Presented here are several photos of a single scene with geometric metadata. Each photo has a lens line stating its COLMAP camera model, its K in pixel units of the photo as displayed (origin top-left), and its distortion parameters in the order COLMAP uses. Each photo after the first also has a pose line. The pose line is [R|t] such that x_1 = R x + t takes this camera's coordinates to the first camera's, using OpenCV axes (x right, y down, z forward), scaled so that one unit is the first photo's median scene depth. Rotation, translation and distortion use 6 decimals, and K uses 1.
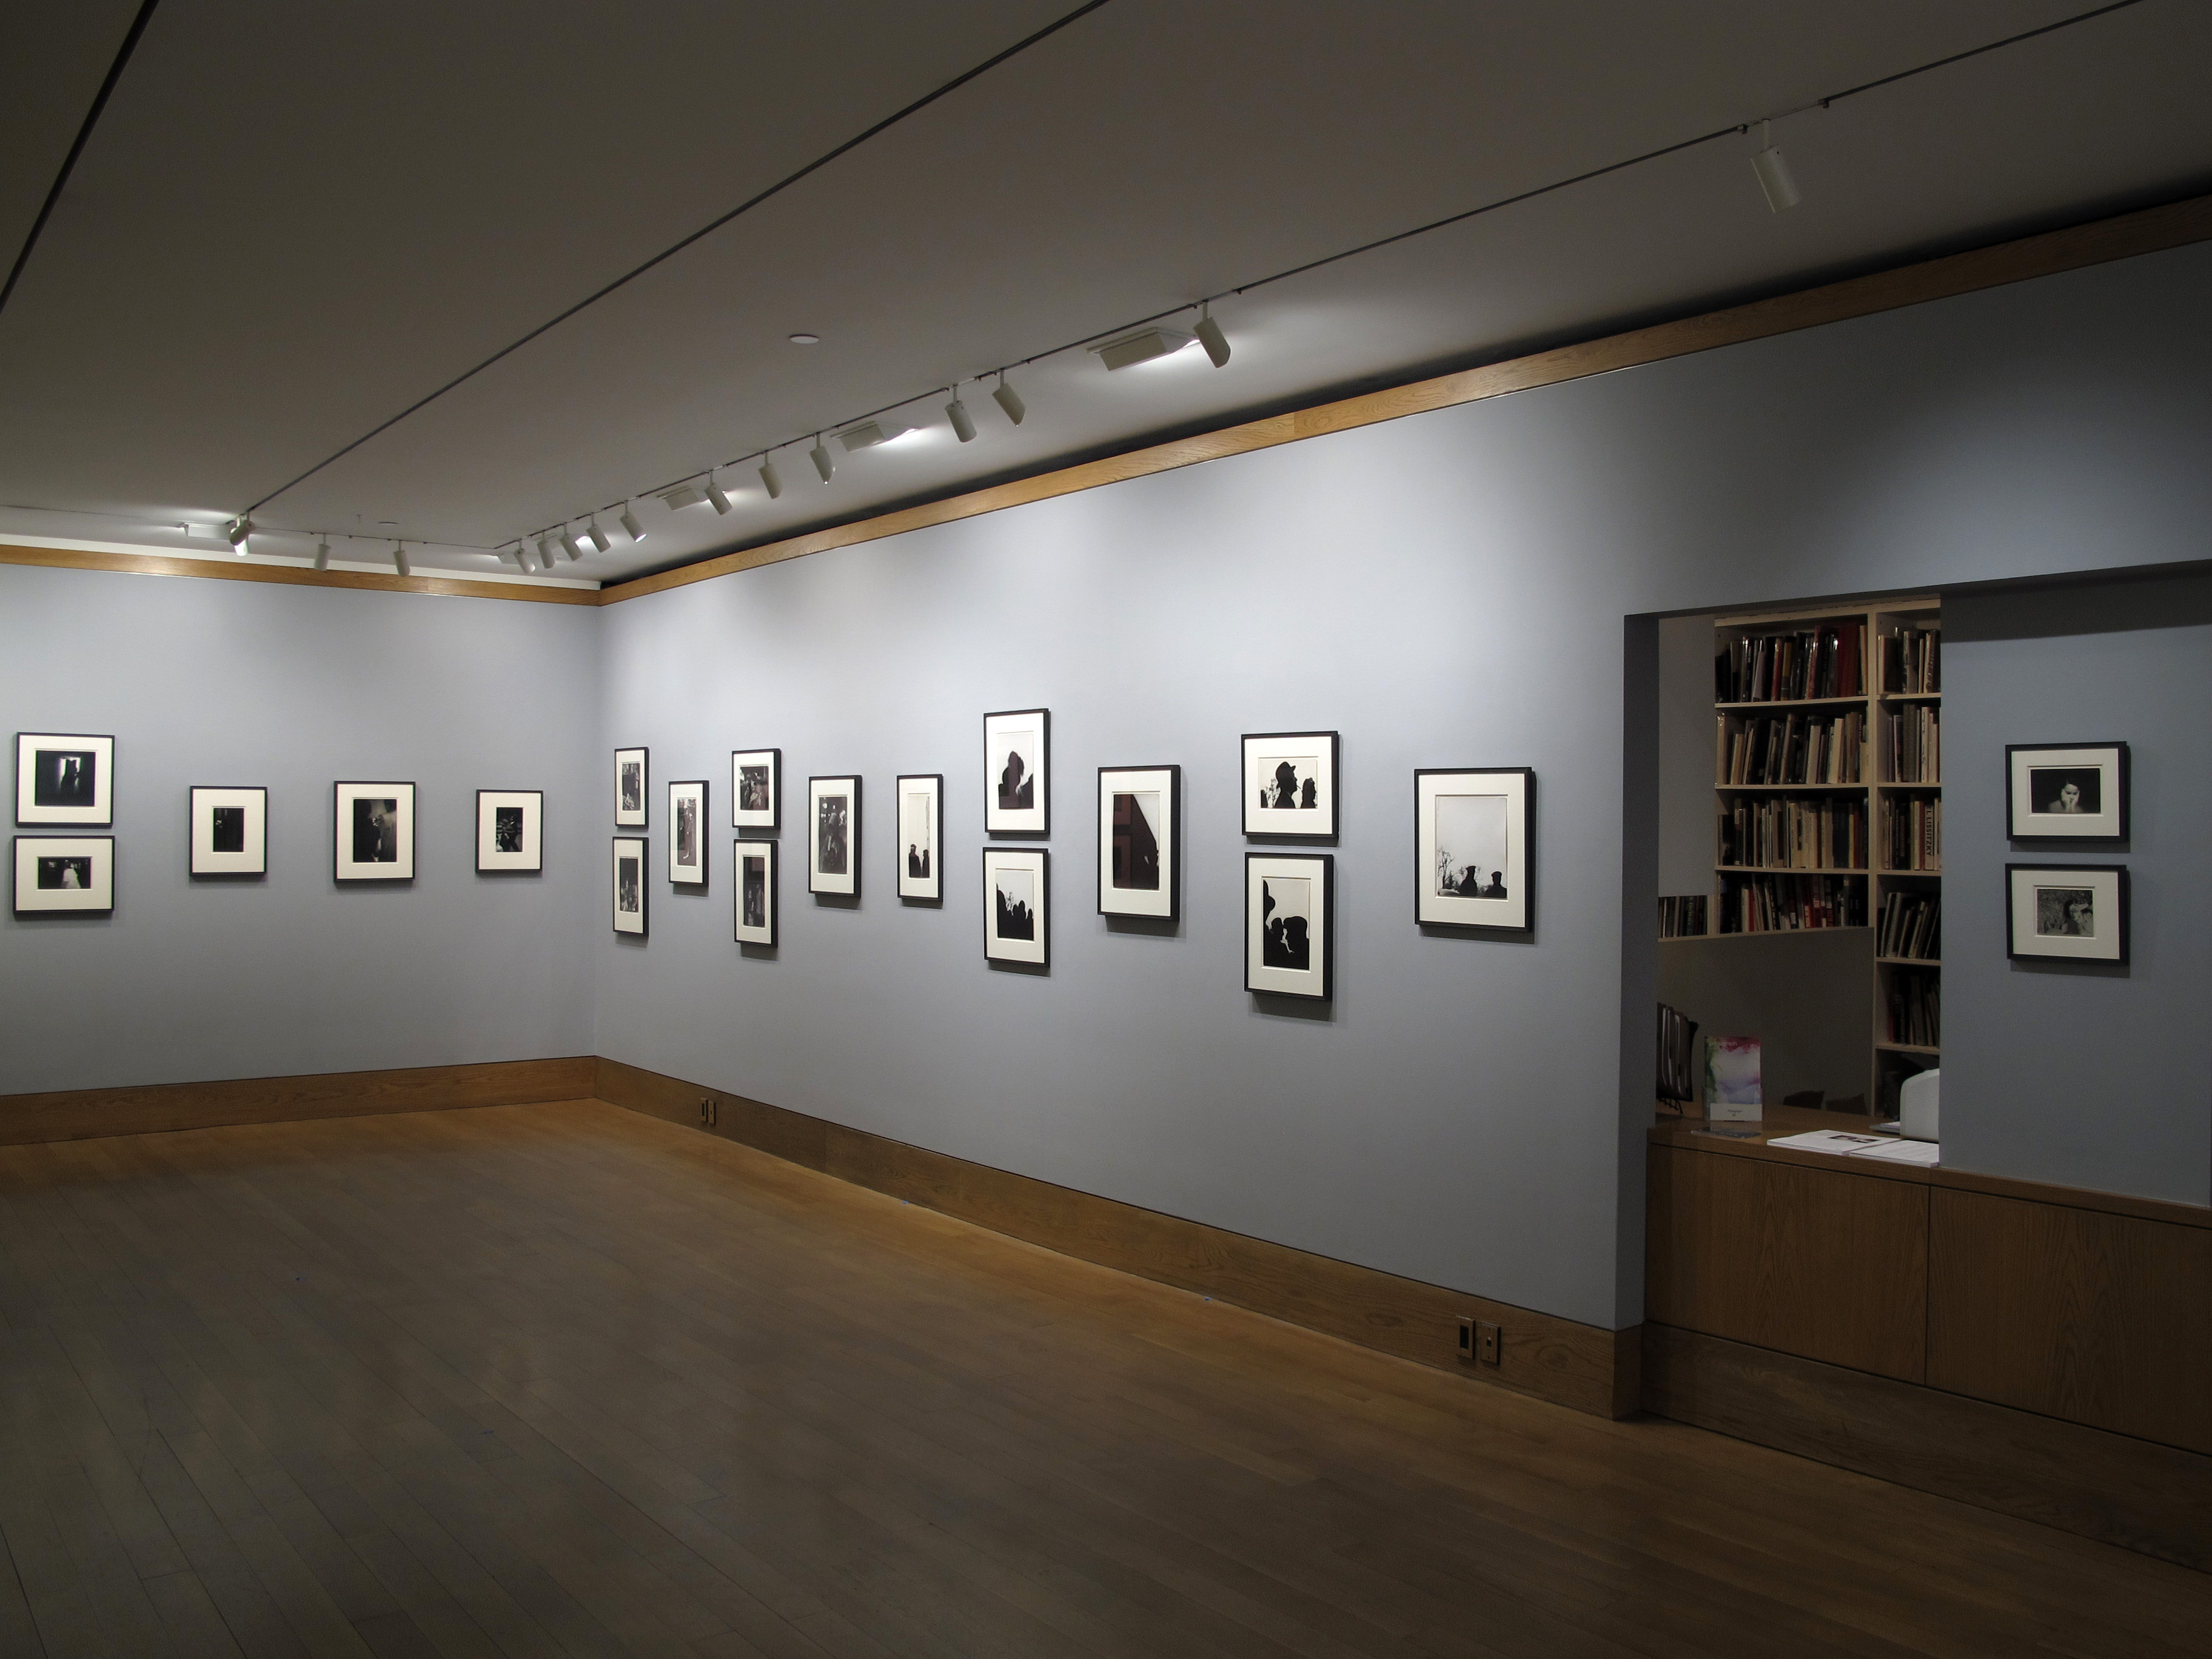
lens RADIAL K [[1841.4, 0, 1110.2], [0, 1841.4, 817.3], [0, 0, 1]] dist [-0.147653, 0.111950]
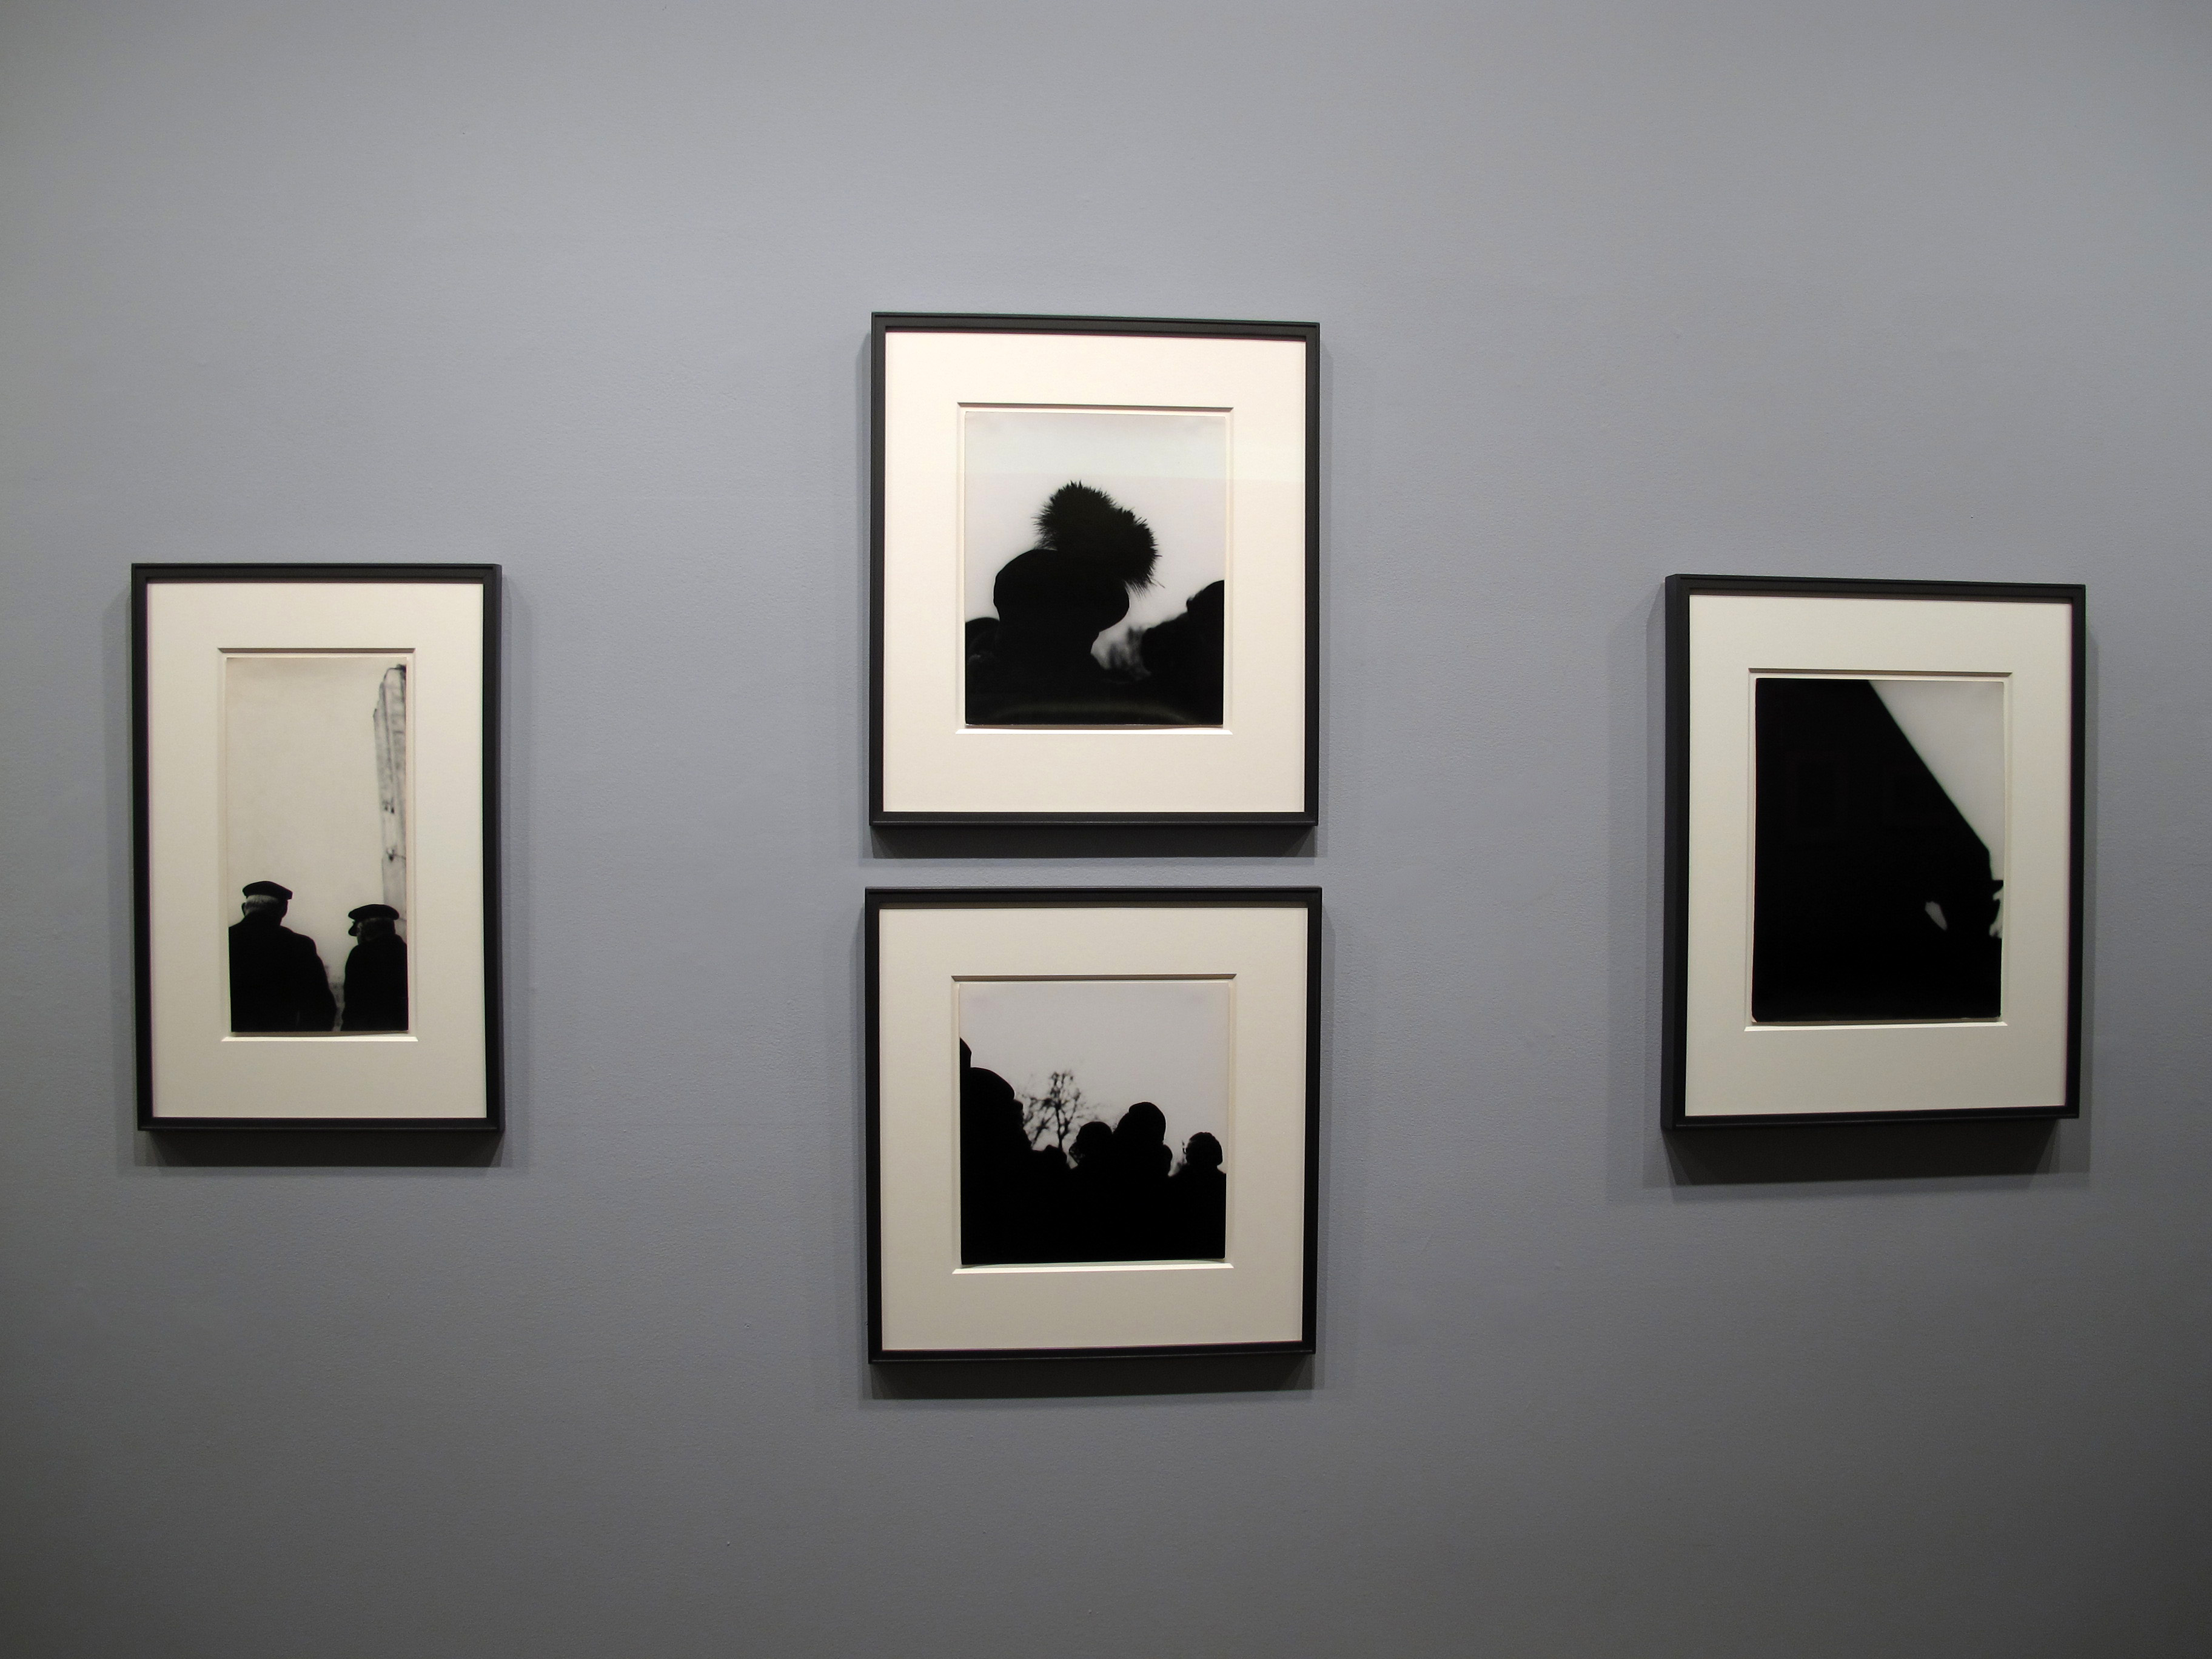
lens RADIAL K [[1841.4, 0, 1107.1], [0, 1841.4, 830.9], [0, 0, 1]] dist [-0.147653, 0.111950]
pose [[0.534371, -0.013632, 0.845140, -0.303283], [-0.001378, 0.999855, 0.016999, 0.006210], [-0.845249, -0.010248, 0.534274, 1.041628]]
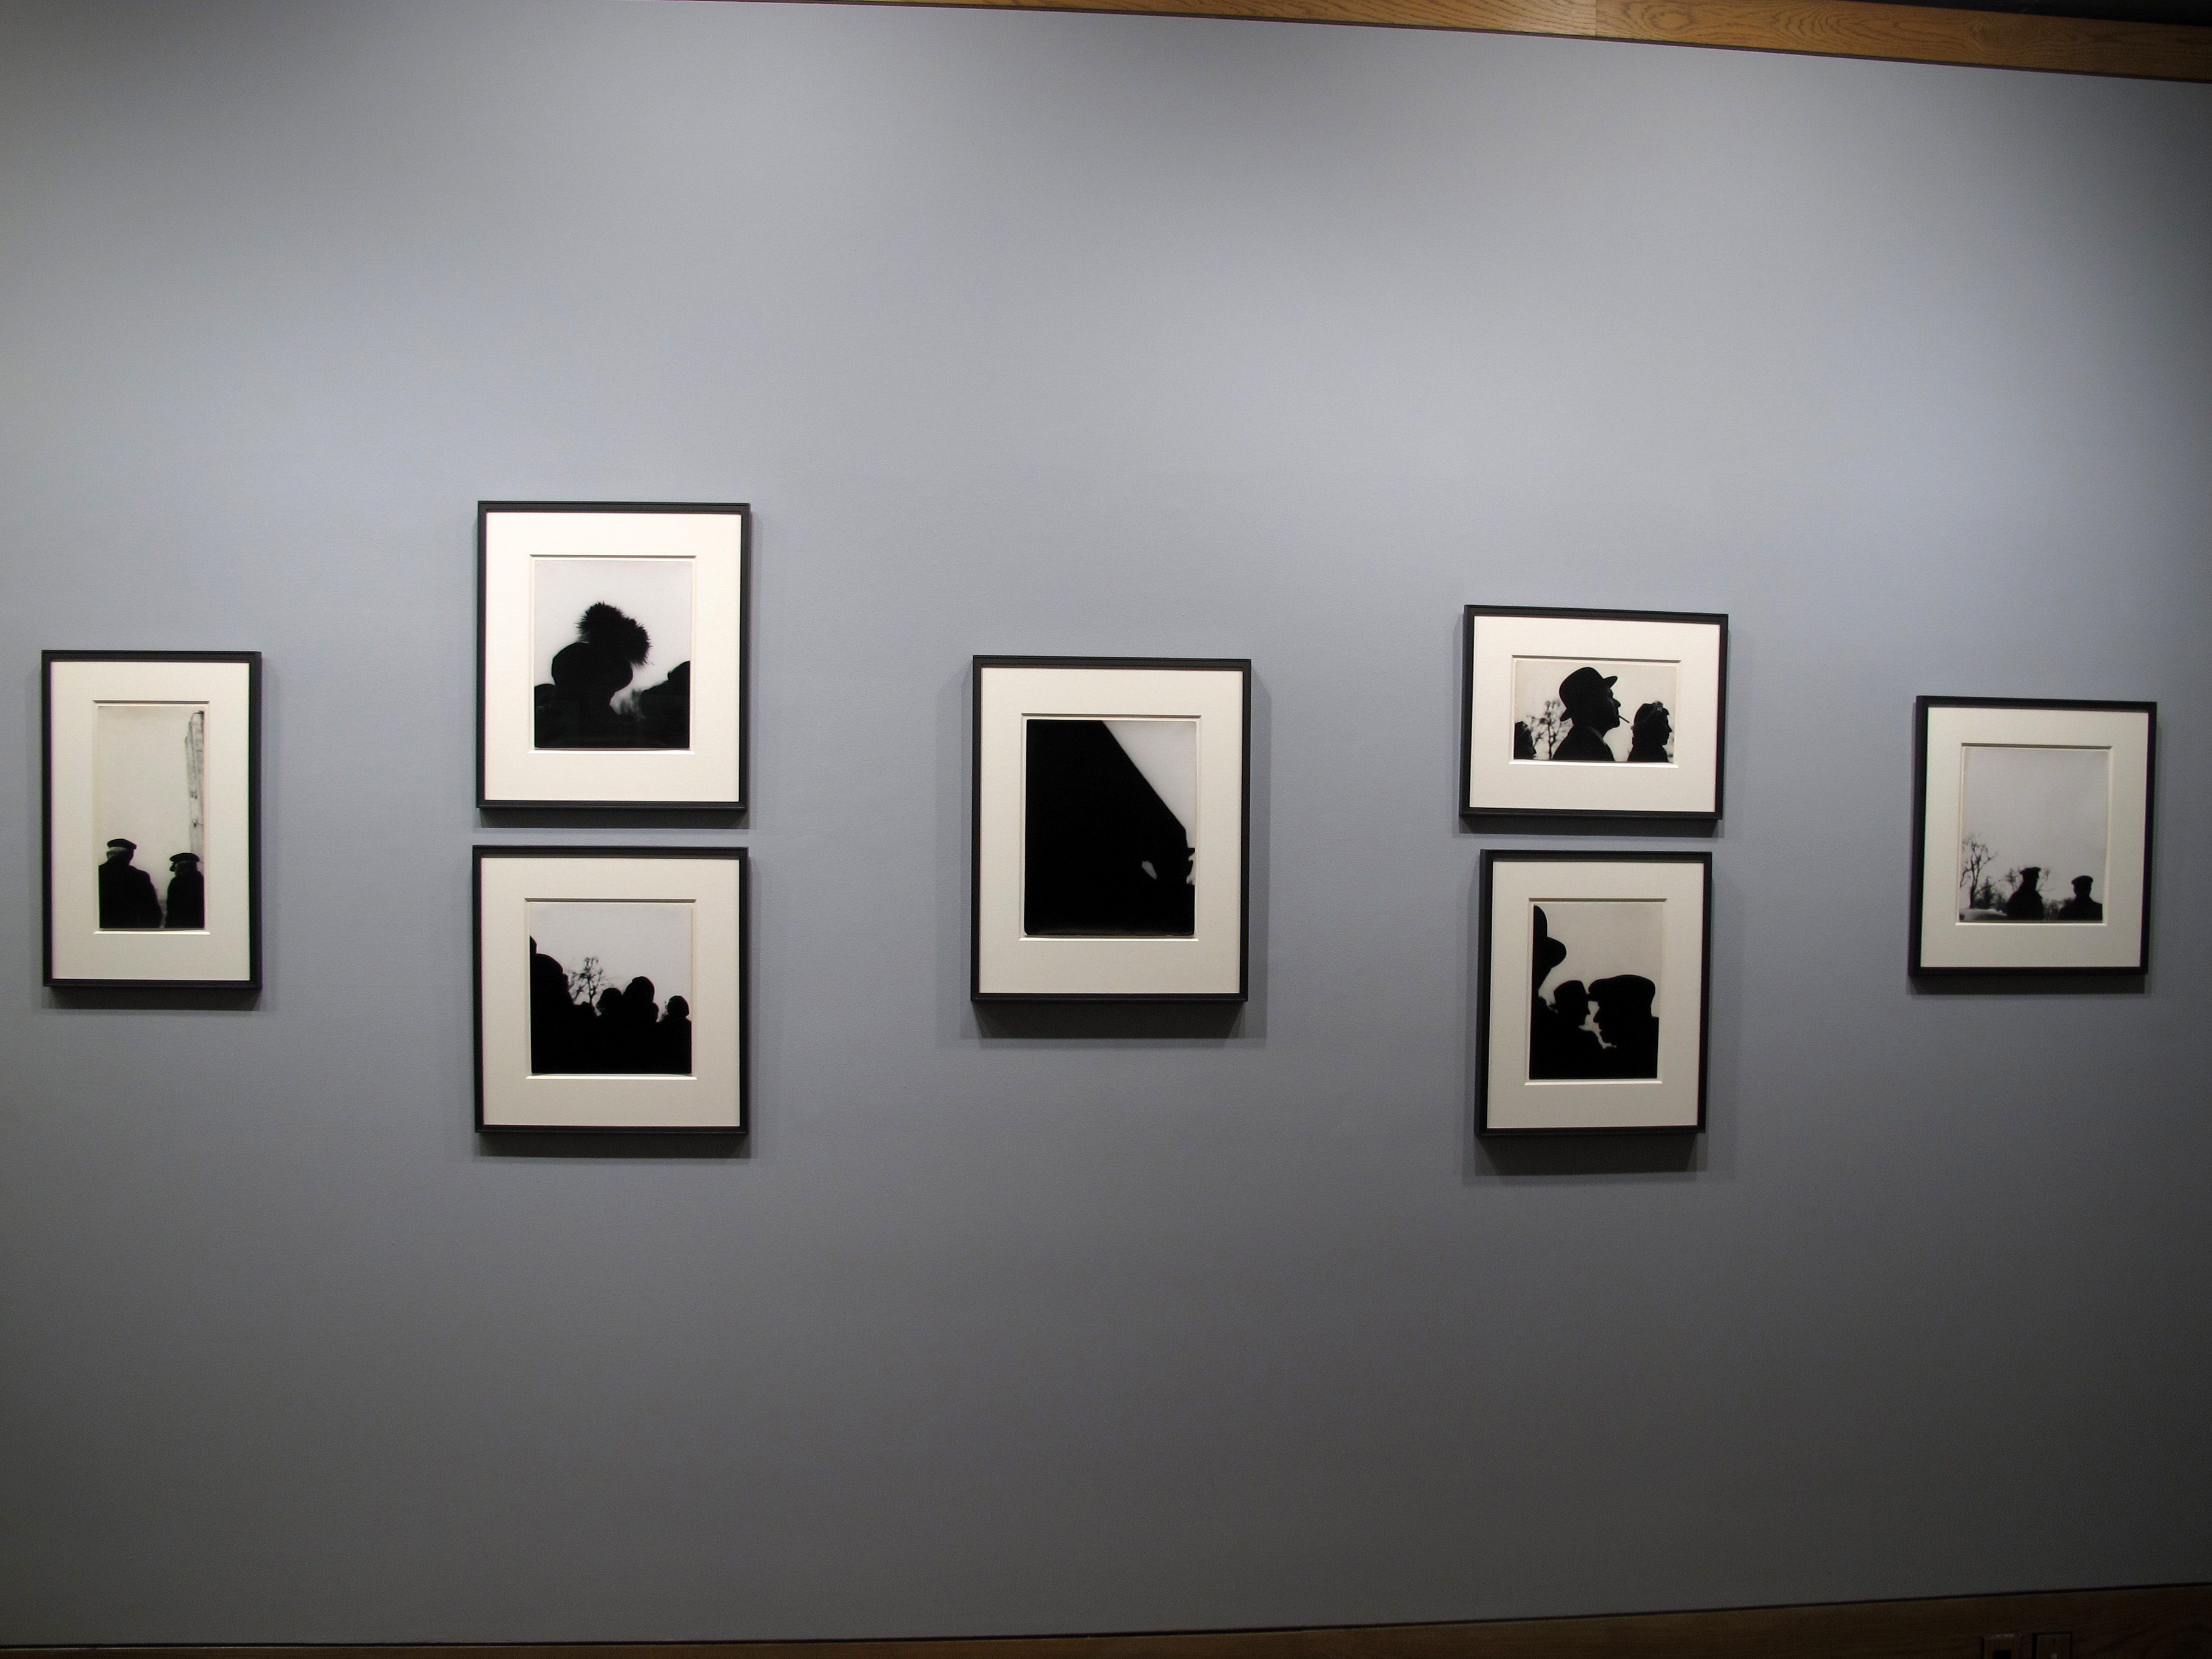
lens RADIAL K [[1841.4, 0, 1121.4], [0, 1841.4, 831.8], [0, 0, 1]] dist [-0.147653, 0.111950]
pose [[0.540814, -0.010838, 0.841073, -0.386907], [-0.008417, 0.999797, 0.018296, 0.006430], [-0.841100, -0.016974, 0.540613, 0.830459]]
